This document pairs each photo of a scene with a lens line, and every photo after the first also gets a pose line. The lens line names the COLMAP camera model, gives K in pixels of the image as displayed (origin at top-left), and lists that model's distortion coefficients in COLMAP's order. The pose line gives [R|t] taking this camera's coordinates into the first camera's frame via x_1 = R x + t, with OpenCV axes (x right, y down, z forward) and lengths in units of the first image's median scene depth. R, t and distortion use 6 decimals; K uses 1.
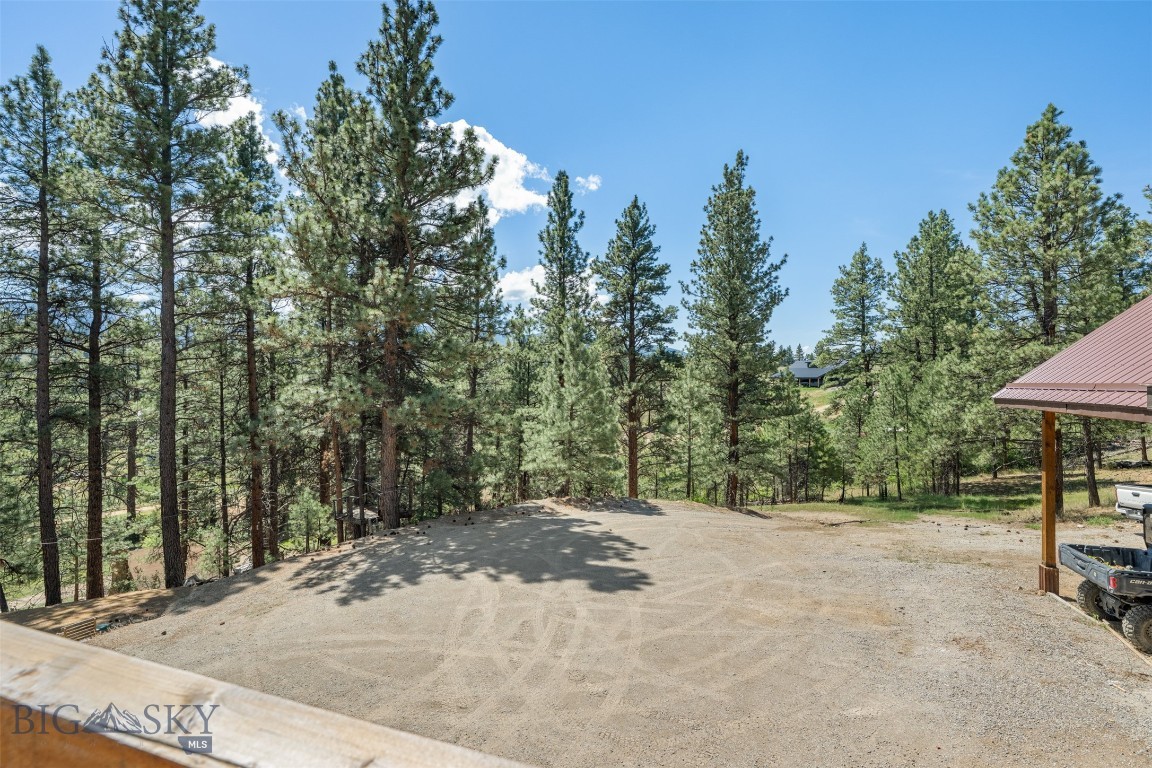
lens RADIAL K [[549.4, 0, 575.3], [0, 549.4, 374.5], [0, 0, 1]] dist [-0.004085, -0.000857]
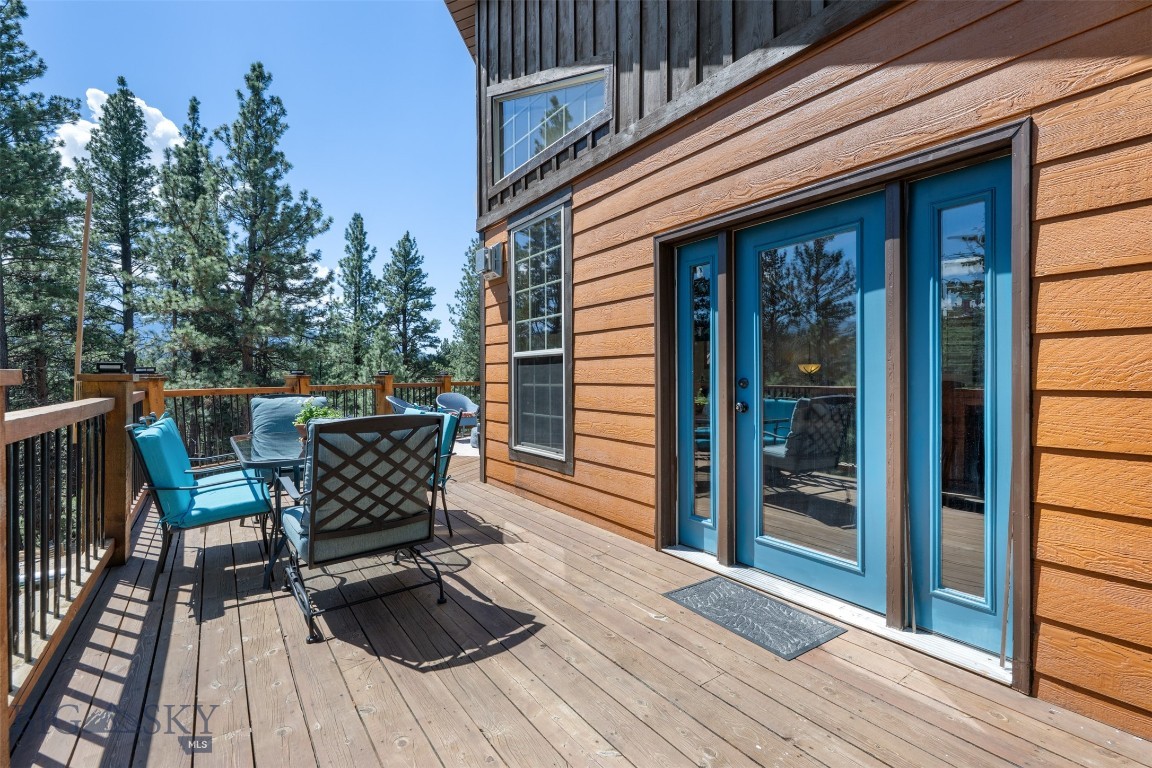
lens RADIAL K [[508.5, 0, 580.1], [0, 508.5, 382.1], [0, 0, 1]] dist [-0.008378, 0.000564]
pose [[0.881097, -0.006281, 0.472893, -0.126333], [-0.000733, 0.999892, 0.014646, 0.005890], [-0.472934, -0.013251, 0.880998, -0.293471]]
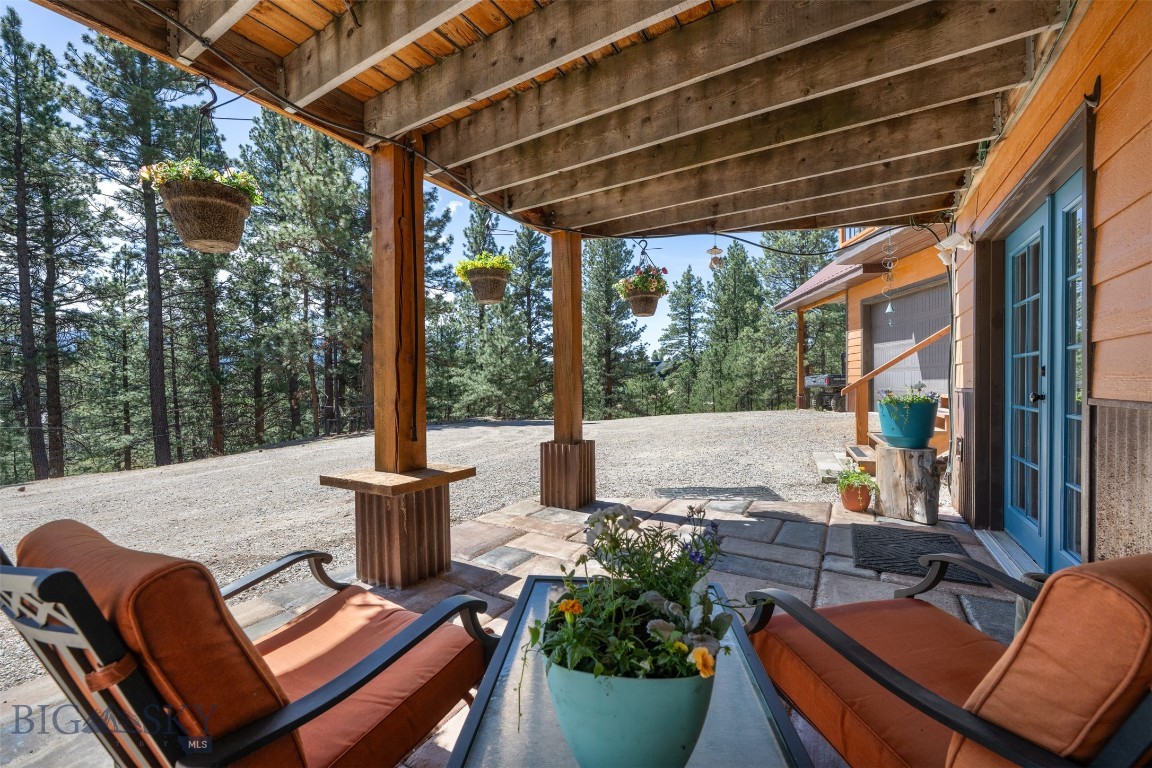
lens RADIAL K [[460.6, 0, 572.8], [0, 460.6, 387.3], [0, 0, 1]] dist [-0.002176, -0.000298]
pose [[0.970128, -0.012199, 0.242286, -0.081626], [0.008660, 0.999840, 0.015667, 0.091687], [-0.242438, -0.013100, 0.970078, -0.100921]]
